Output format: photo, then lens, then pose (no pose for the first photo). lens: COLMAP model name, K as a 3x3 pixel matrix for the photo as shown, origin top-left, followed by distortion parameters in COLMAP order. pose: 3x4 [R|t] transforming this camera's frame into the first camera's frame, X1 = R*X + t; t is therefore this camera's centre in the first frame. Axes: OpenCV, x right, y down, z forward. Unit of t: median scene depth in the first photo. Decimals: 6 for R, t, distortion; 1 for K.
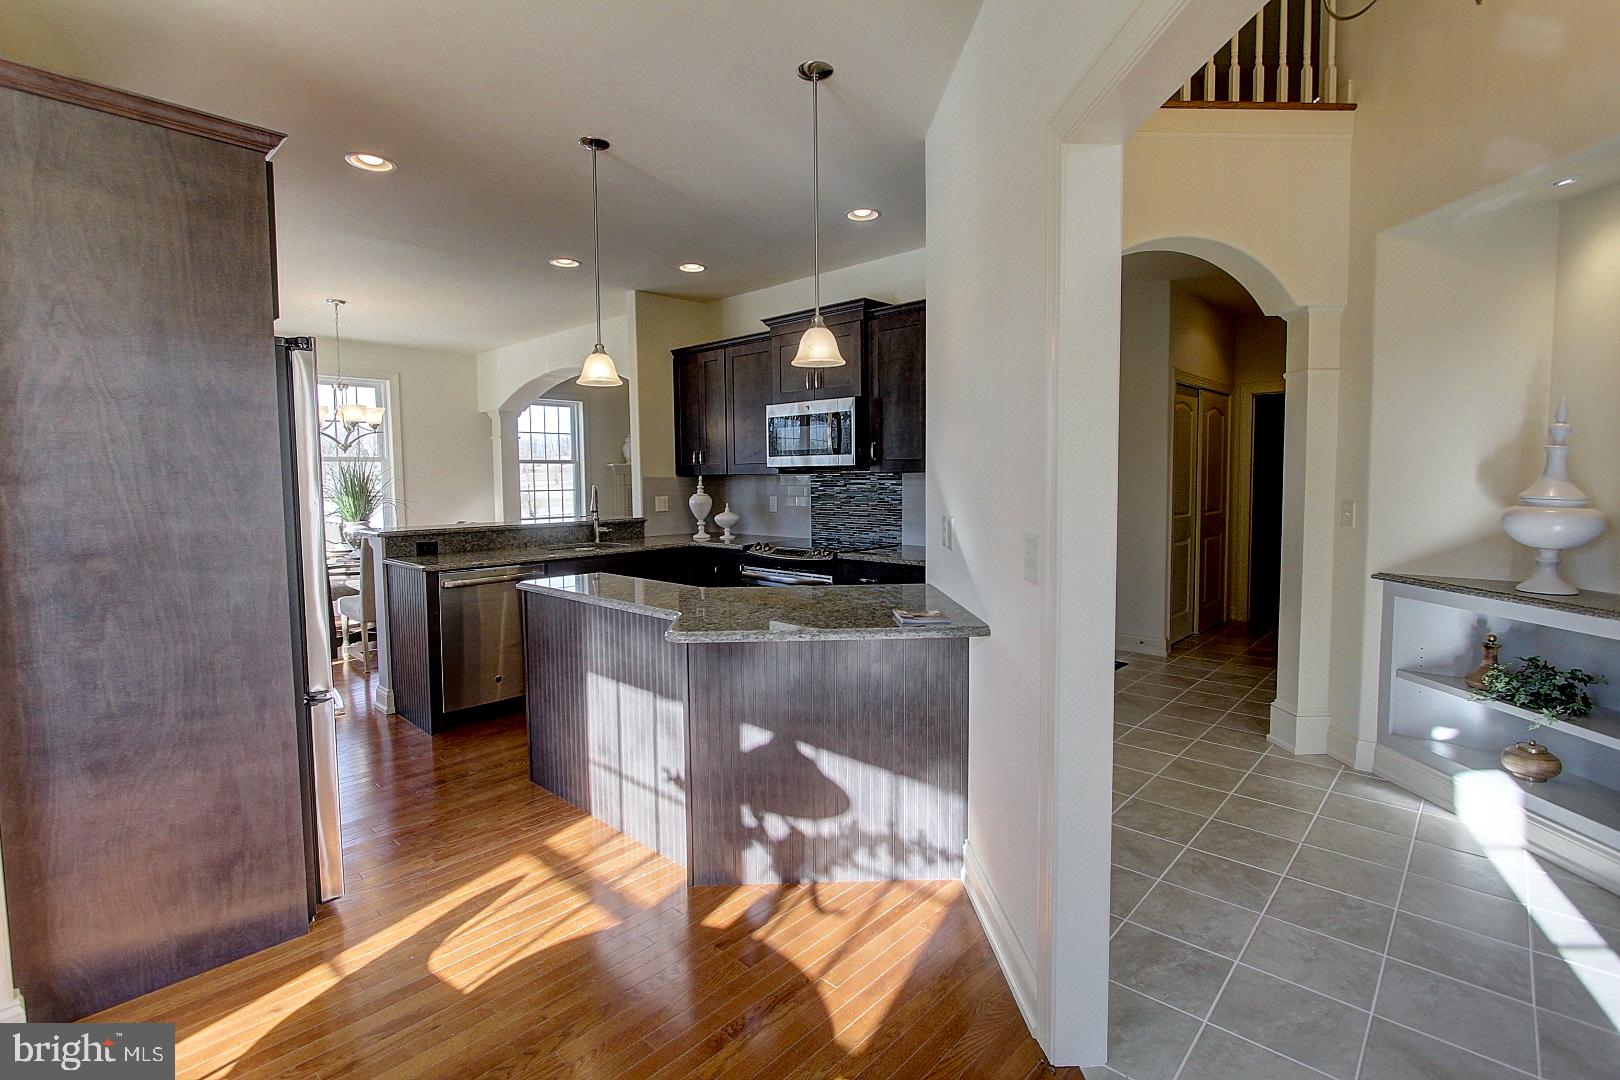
lens RADIAL K [[747.8, 0, 805.9], [0, 747.8, 520.6], [0, 0, 1]] dist [-0.013166, 0.002464]
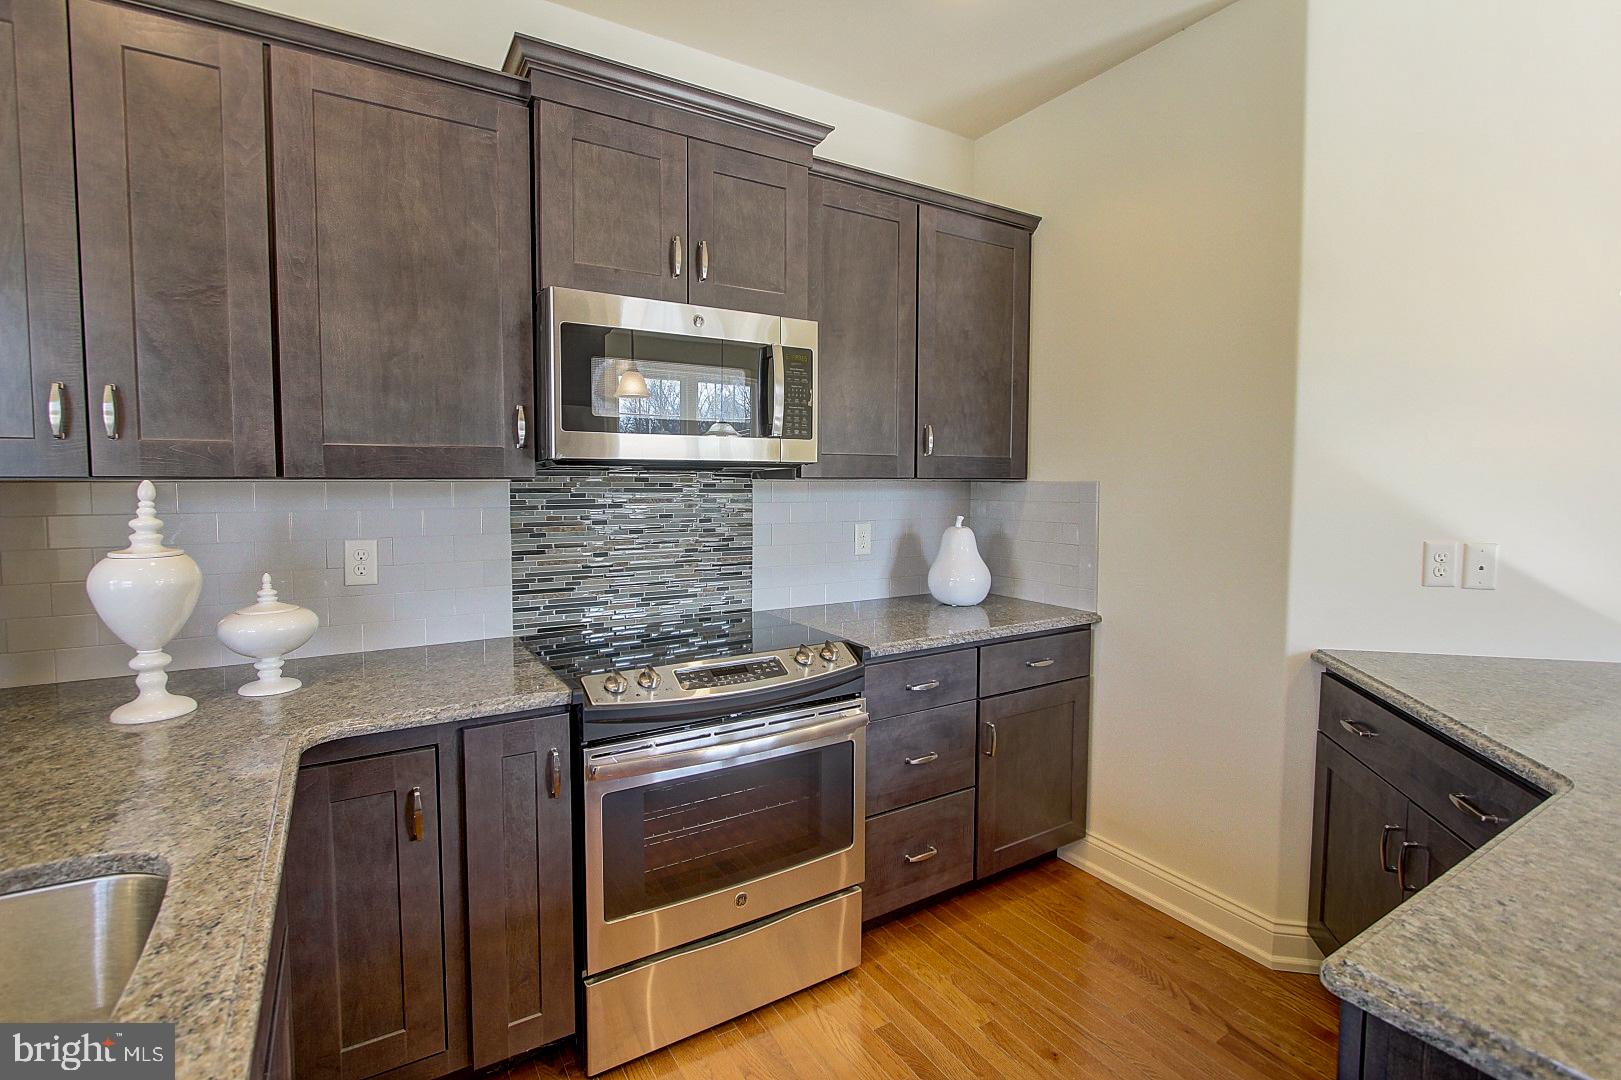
lens RADIAL K [[748.2, 0, 794.7], [0, 748.2, 524.0], [0, 0, 1]] dist [-0.013166, 0.002464]
pose [[0.263469, -0.046336, 0.963554, -0.382946], [0.055423, 0.997923, 0.032834, -0.047118], [-0.963074, 0.044753, 0.265490, 0.822393]]
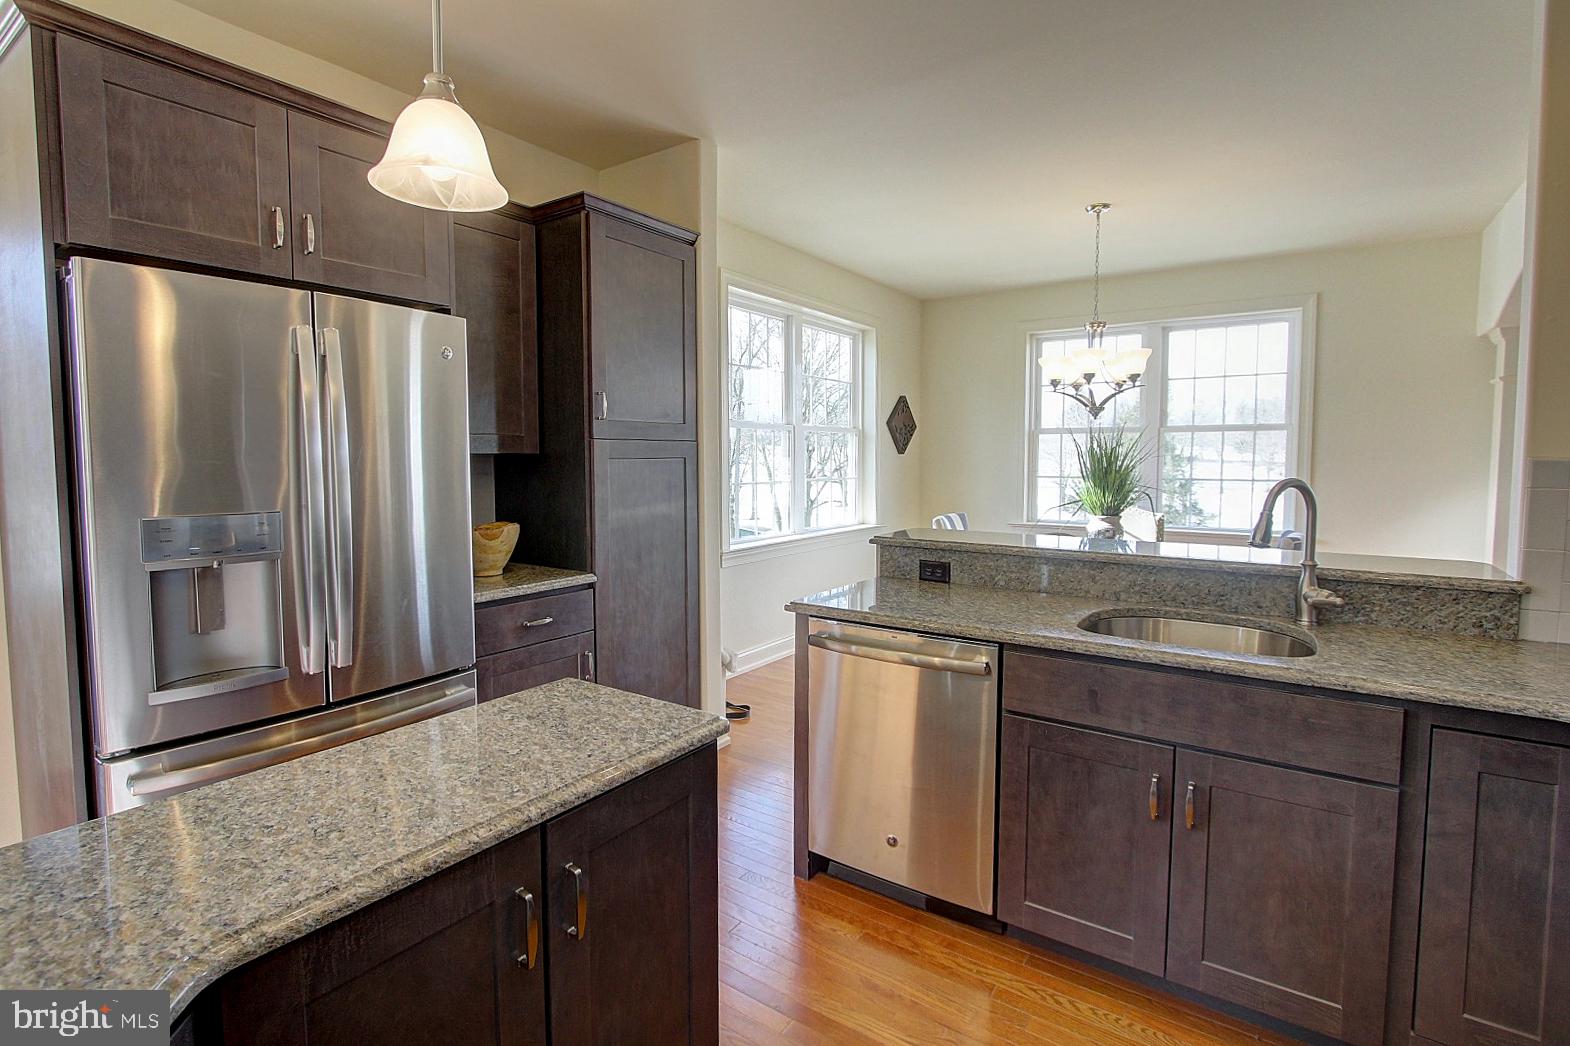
lens RADIAL K [[724.7, 0, 811.9], [0, 724.7, 529.1], [0, 0, 1]] dist [-0.013166, 0.002464]
pose [[0.138445, 0.111210, -0.984106, 0.059215], [-0.062837, 0.992660, 0.103336, -0.048110], [0.988375, 0.047532, 0.144417, 0.750036]]
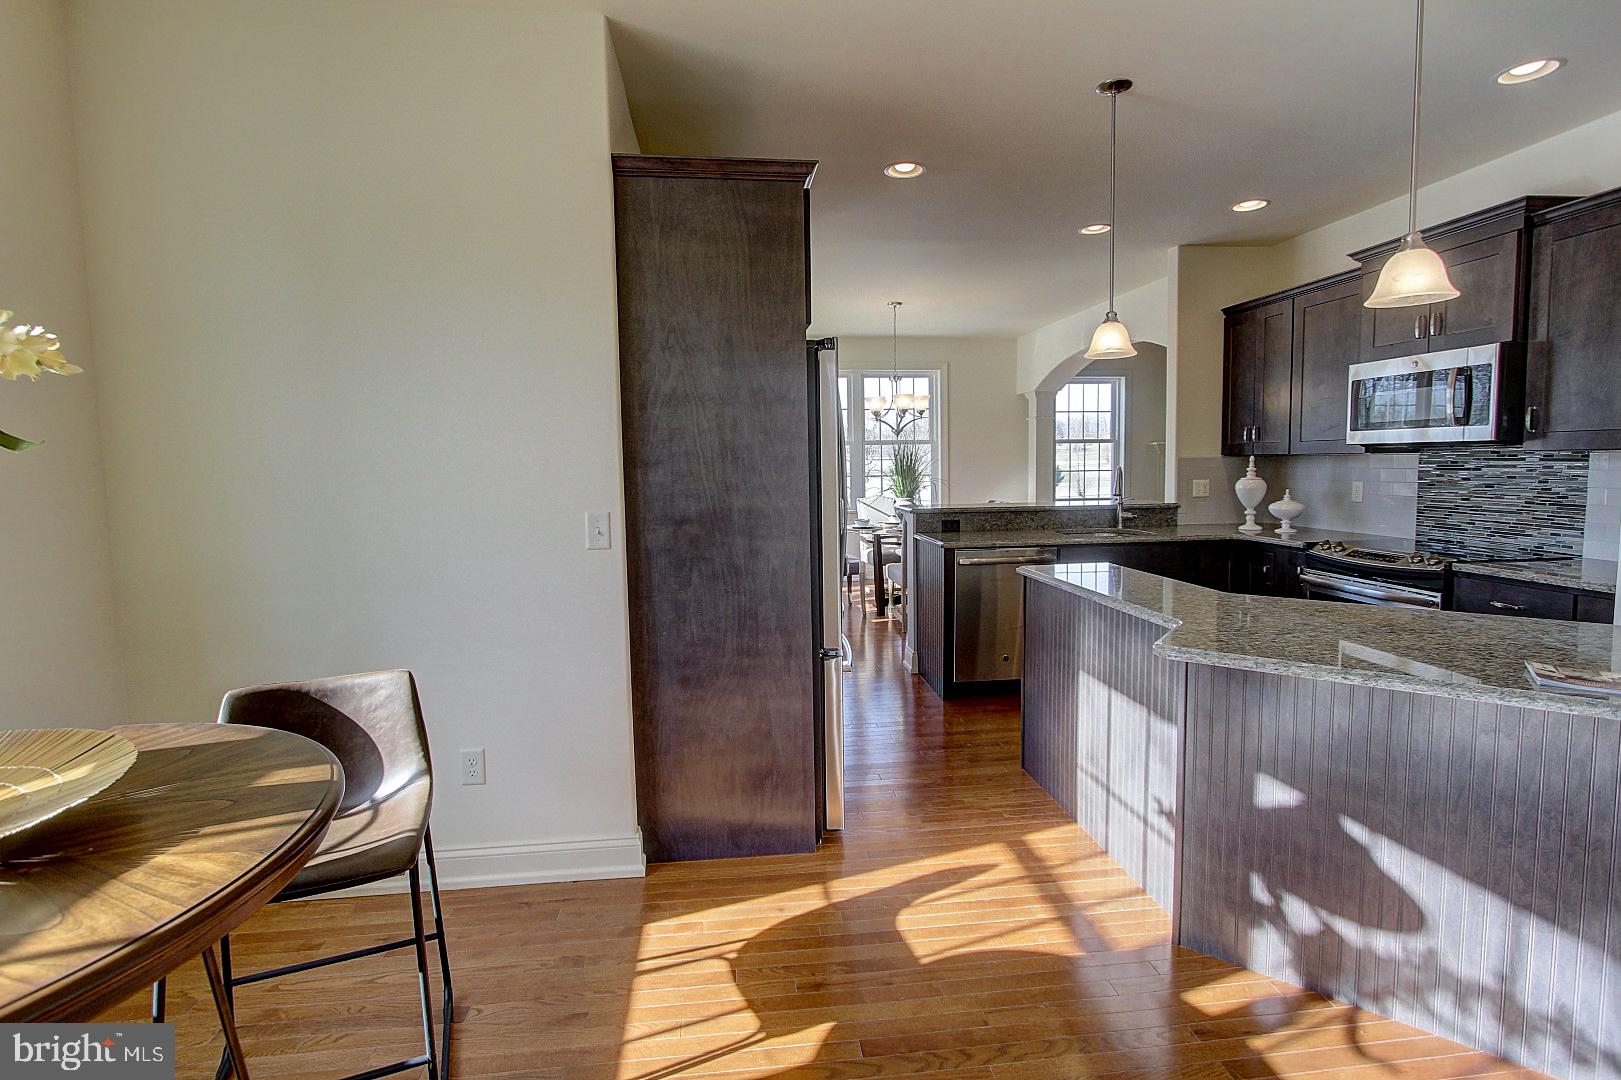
lens RADIAL K [[748.2, 0, 807.6], [0, 748.2, 520.3], [0, 0, 1]] dist [-0.013166, 0.002464]
pose [[0.762853, 0.048888, -0.644721, 0.023908], [-0.031386, 0.998762, 0.038598, -0.005066], [0.645810, -0.009209, 0.763443, 0.046428]]
